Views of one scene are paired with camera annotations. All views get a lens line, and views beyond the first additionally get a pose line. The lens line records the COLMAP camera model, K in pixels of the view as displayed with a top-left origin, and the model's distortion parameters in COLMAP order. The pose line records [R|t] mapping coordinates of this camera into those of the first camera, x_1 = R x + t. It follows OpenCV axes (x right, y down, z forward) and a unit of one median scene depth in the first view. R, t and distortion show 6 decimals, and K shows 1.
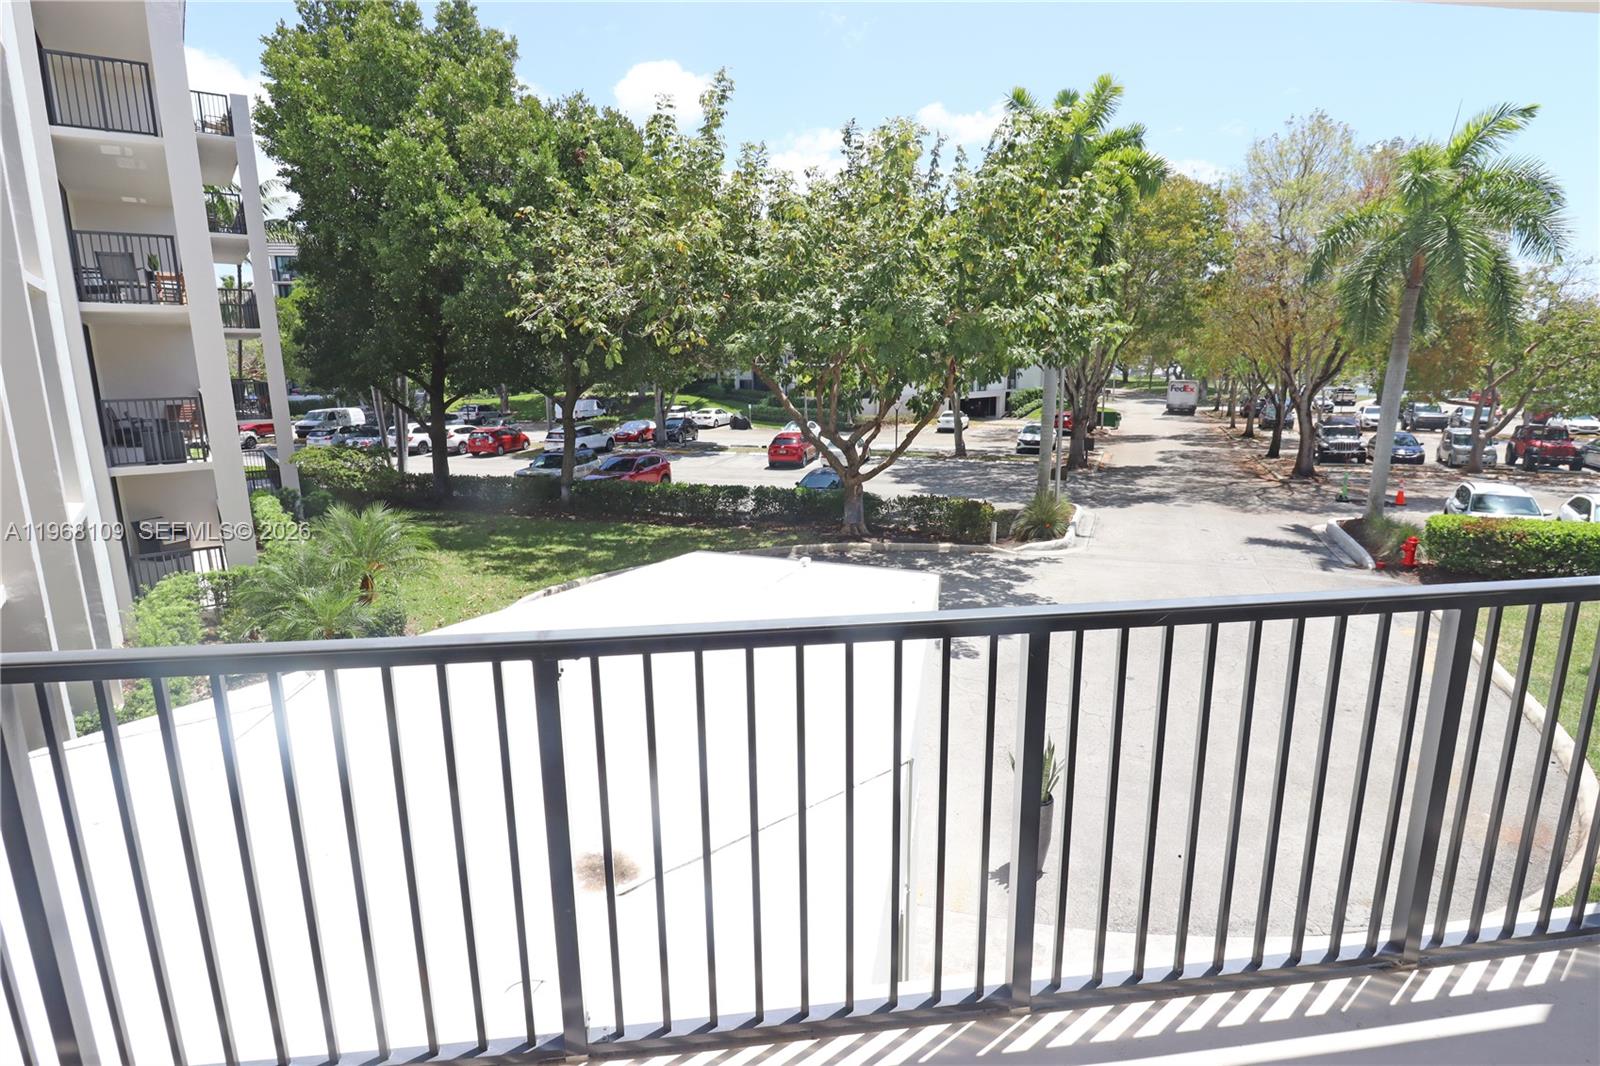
lens RADIAL K [[807.4, 0, 793.1], [0, 807.4, 526.9], [0, 0, 1]] dist [0.003379, -0.006301]
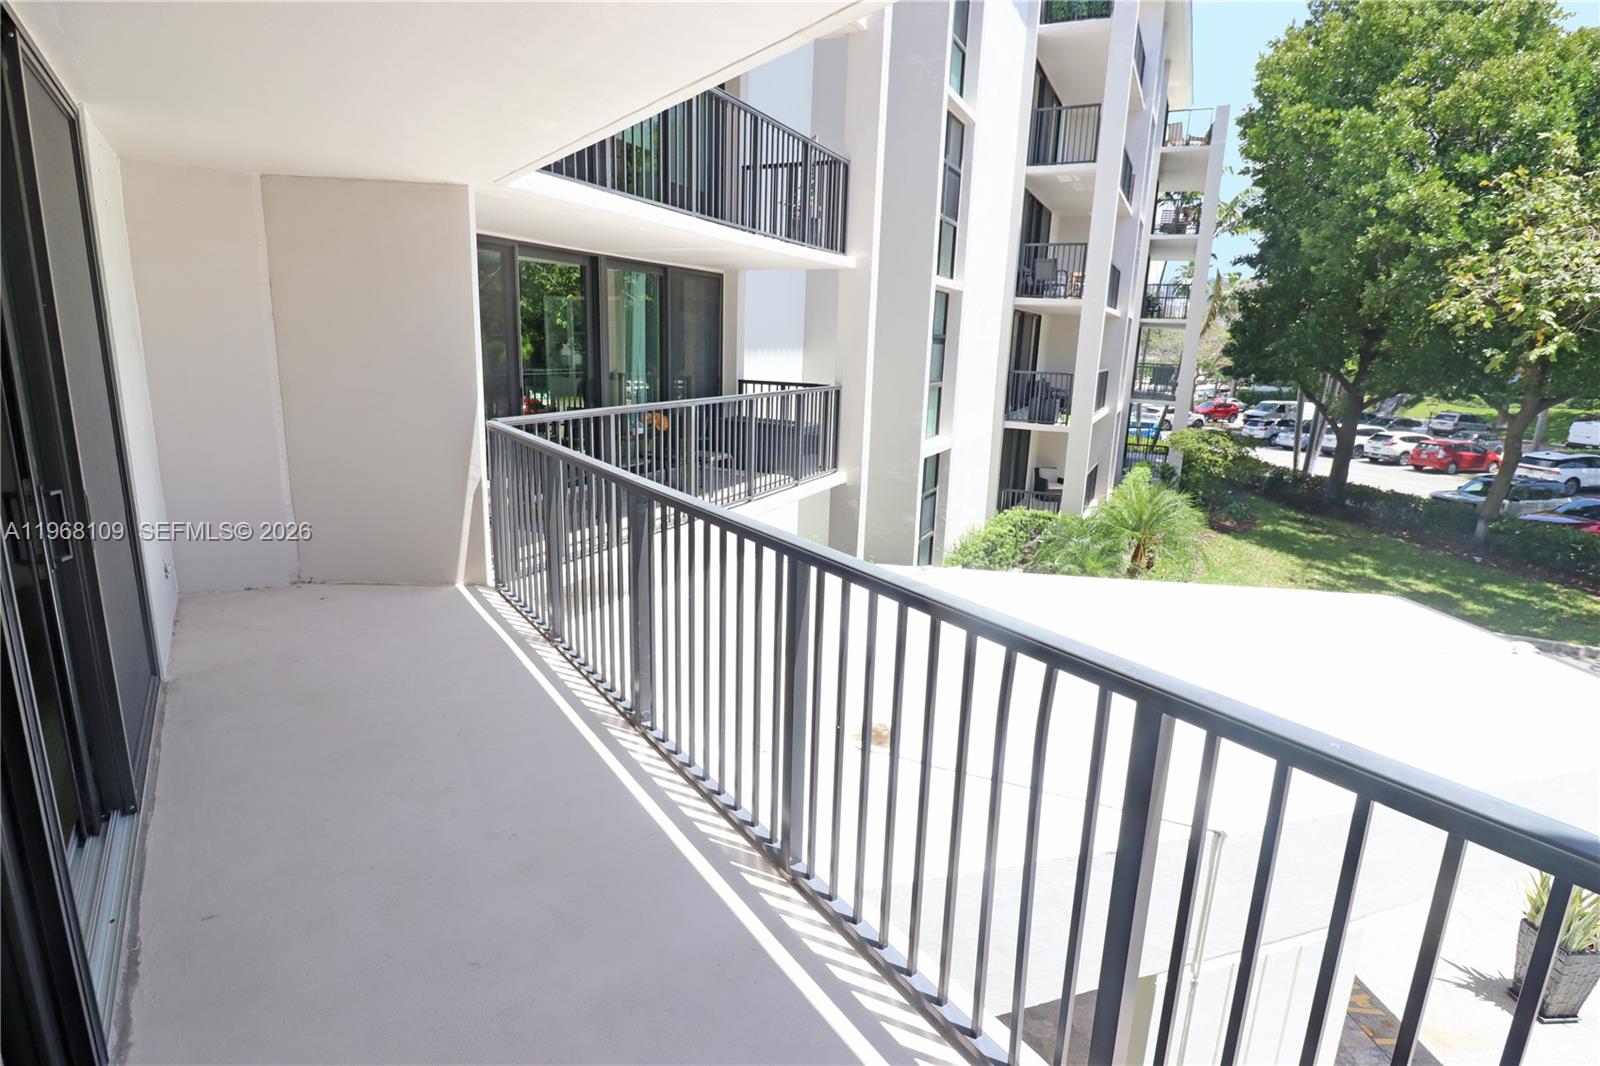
lens RADIAL K [[807.4, 0, 793.1], [0, 807.4, 526.9], [0, 0, 1]] dist [0.003379, -0.006301]
pose [[0.455117, 0.226002, -0.861273, 0.115365], [-0.218307, 0.966054, 0.138138, -0.005995], [0.863256, 0.125153, 0.489005, 0.027834]]
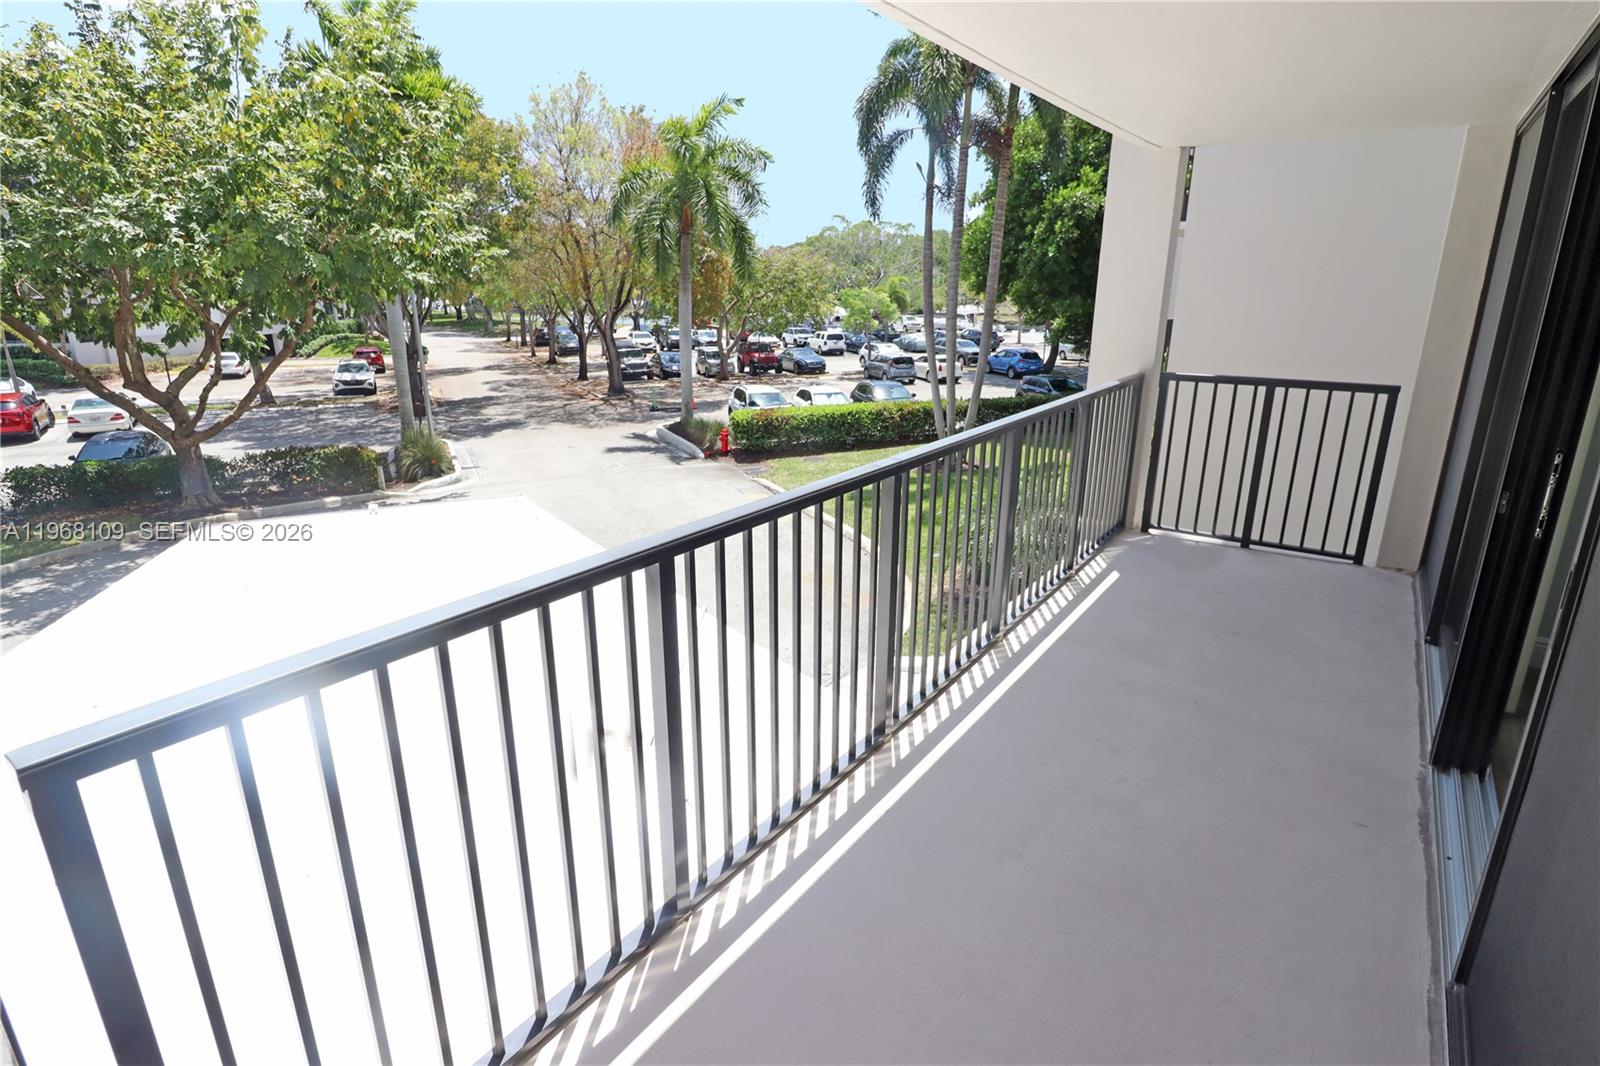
lens RADIAL K [[807.4, 0, 793.1], [0, 807.4, 526.9], [0, 0, 1]] dist [0.003379, -0.006301]
pose [[0.681018, -0.198696, 0.704794, -0.064591], [0.142335, 0.980044, 0.138762, 0.000627], [-0.718300, 0.005818, 0.695709, 0.005629]]
